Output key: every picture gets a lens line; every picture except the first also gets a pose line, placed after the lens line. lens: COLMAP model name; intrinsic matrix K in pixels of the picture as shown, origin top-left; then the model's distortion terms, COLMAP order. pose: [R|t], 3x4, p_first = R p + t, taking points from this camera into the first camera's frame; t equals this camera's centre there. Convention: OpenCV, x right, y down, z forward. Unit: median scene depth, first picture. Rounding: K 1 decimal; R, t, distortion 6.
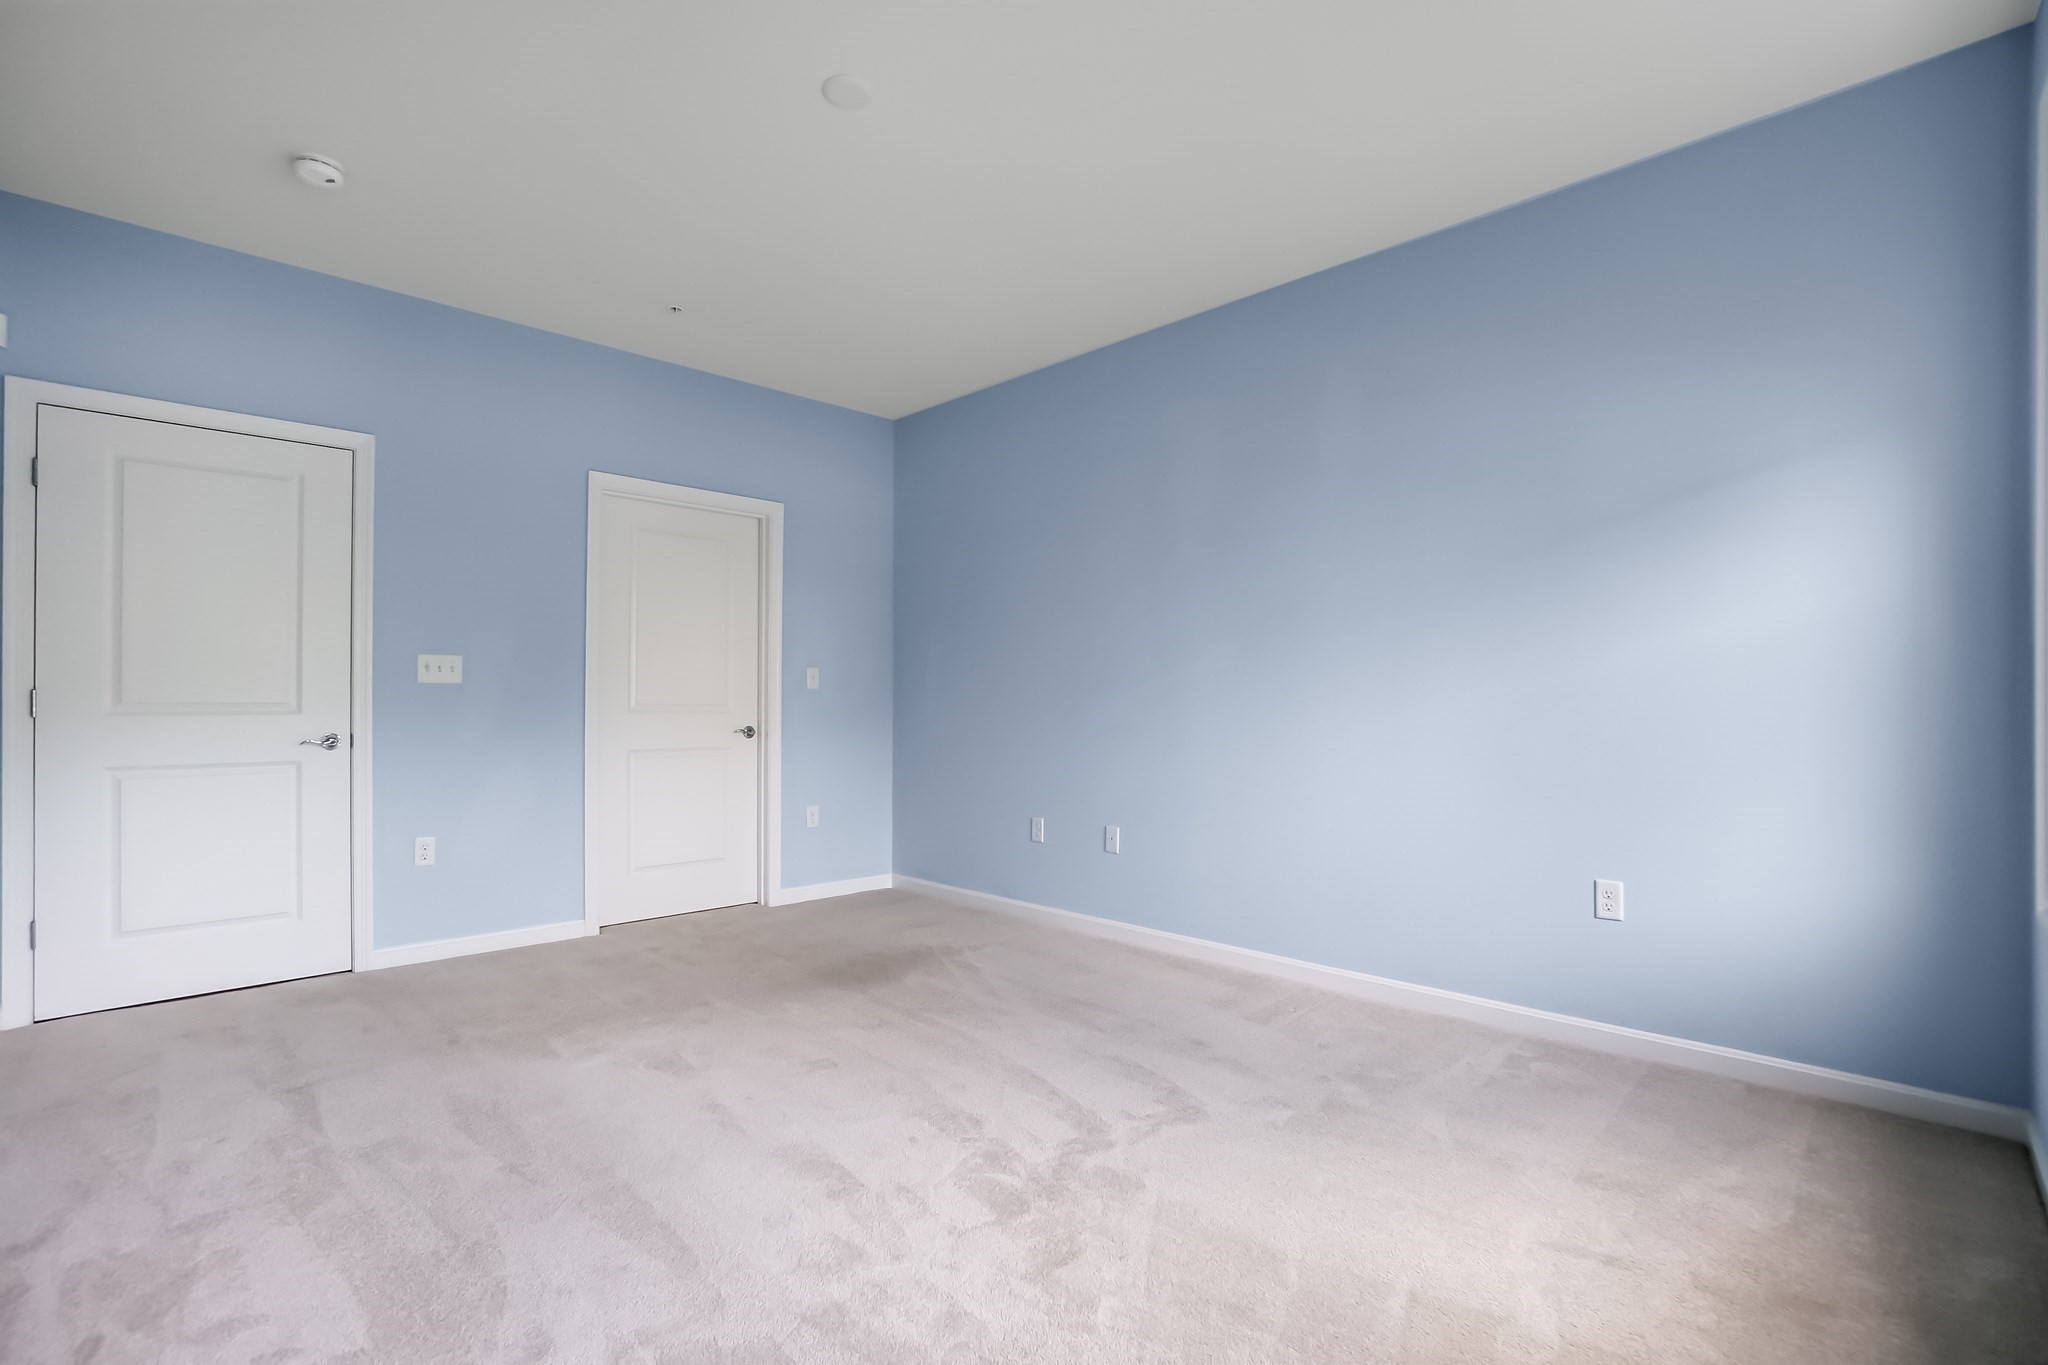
lens RADIAL K [[885.2, 0, 1018.8], [0, 885.2, 703.5], [0, 0, 1]] dist [-0.019880, 0.000586]
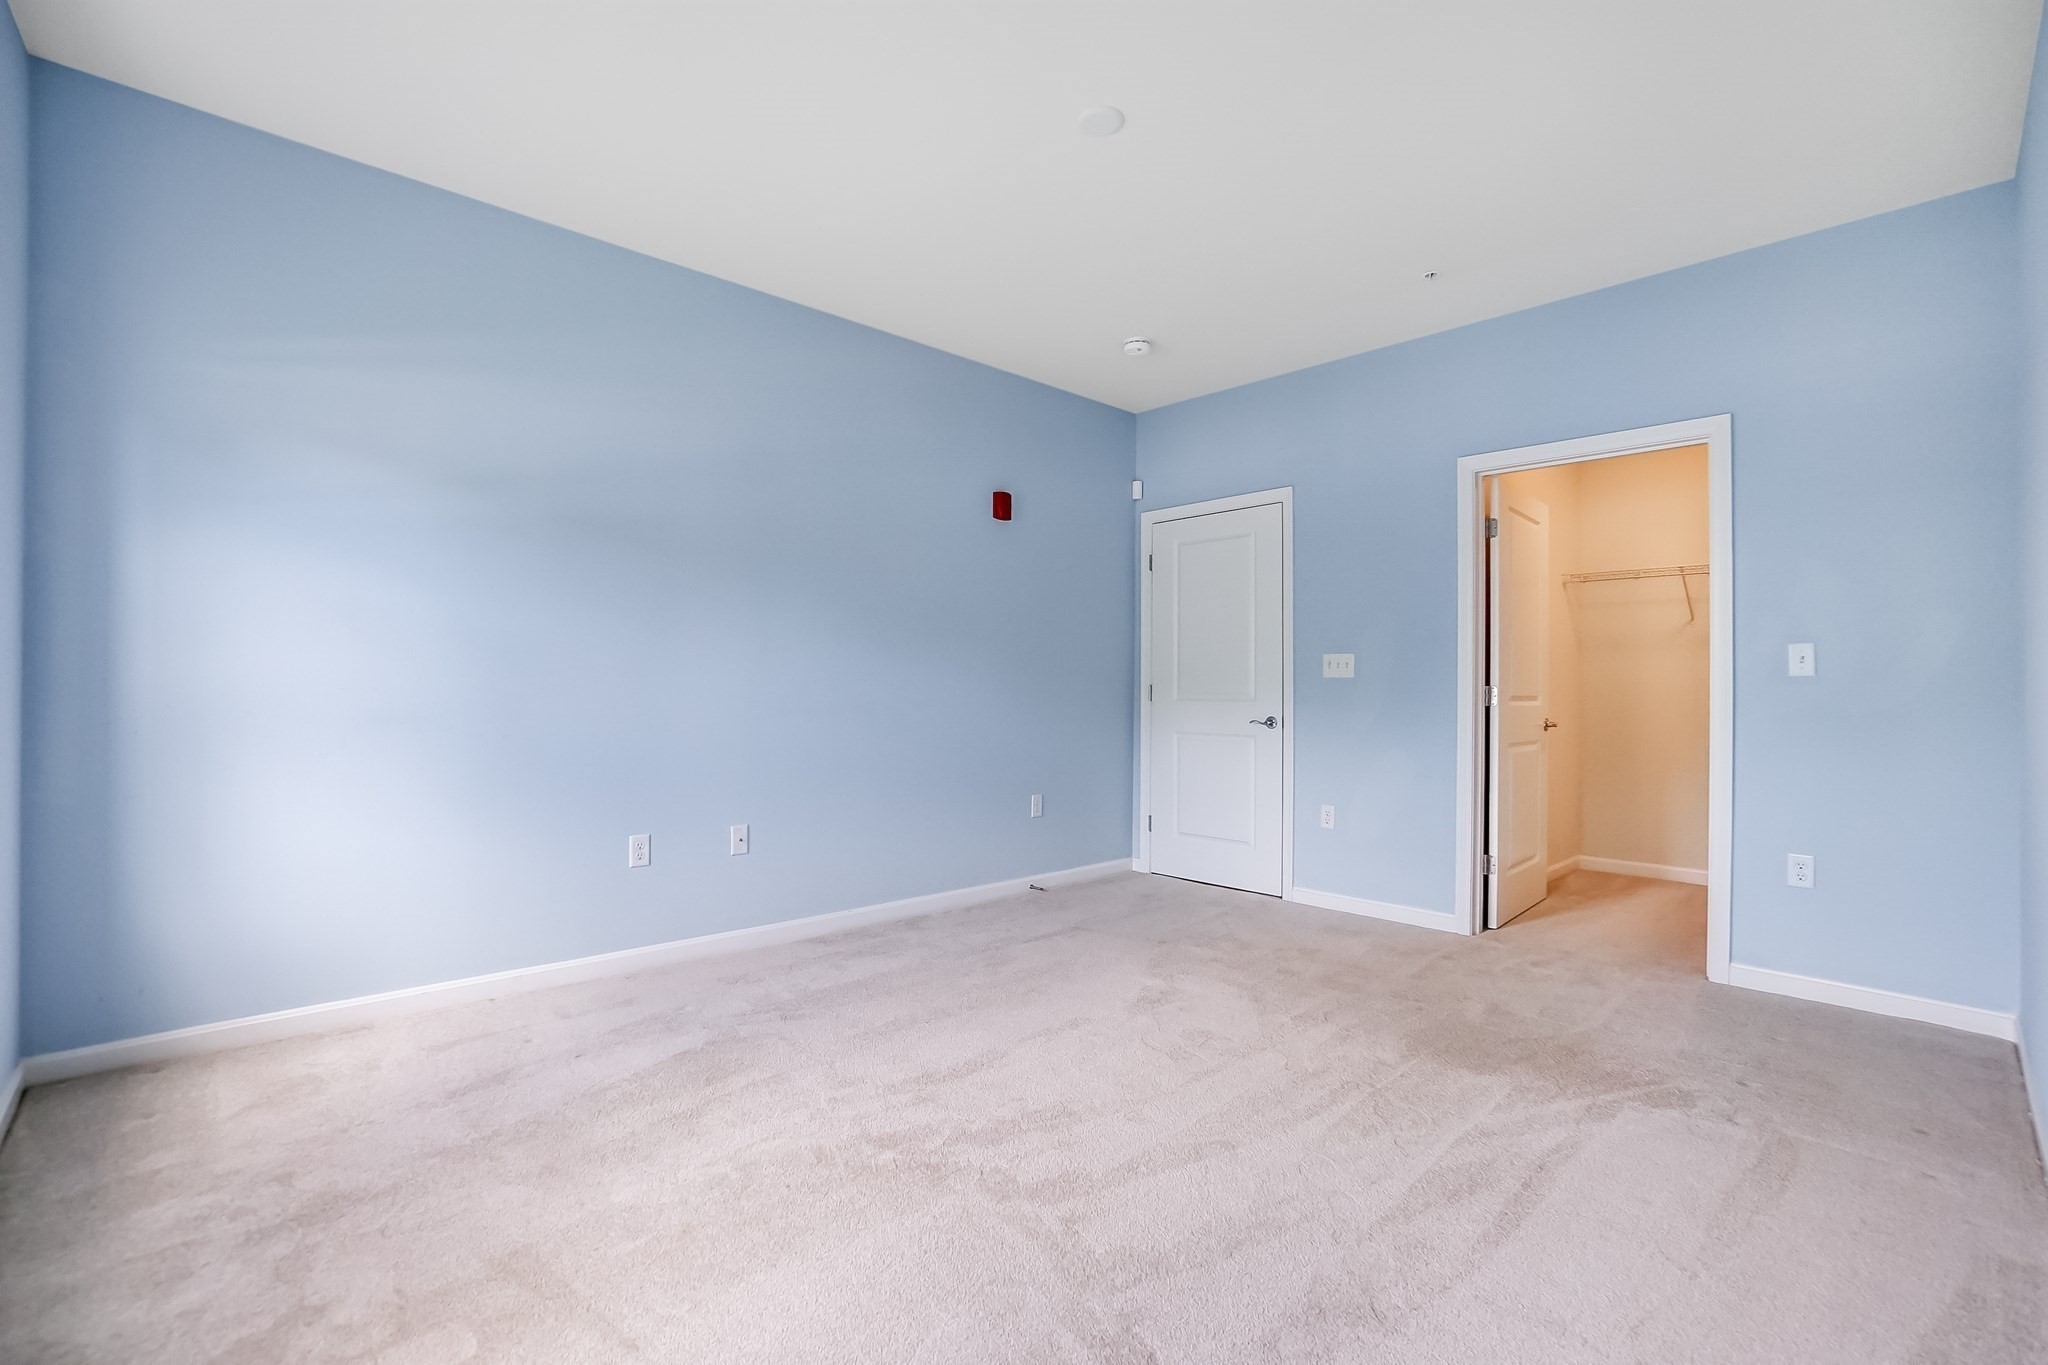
lens RADIAL K [[885.2, 0, 1017.5], [0, 885.2, 688.6], [0, 0, 1]] dist [-0.019880, 0.000586]
pose [[0.014764, -0.006426, -0.999870, 0.565446], [-0.012292, 0.999903, -0.006607, 0.005527], [0.999815, 0.012388, 0.014683, 0.586471]]
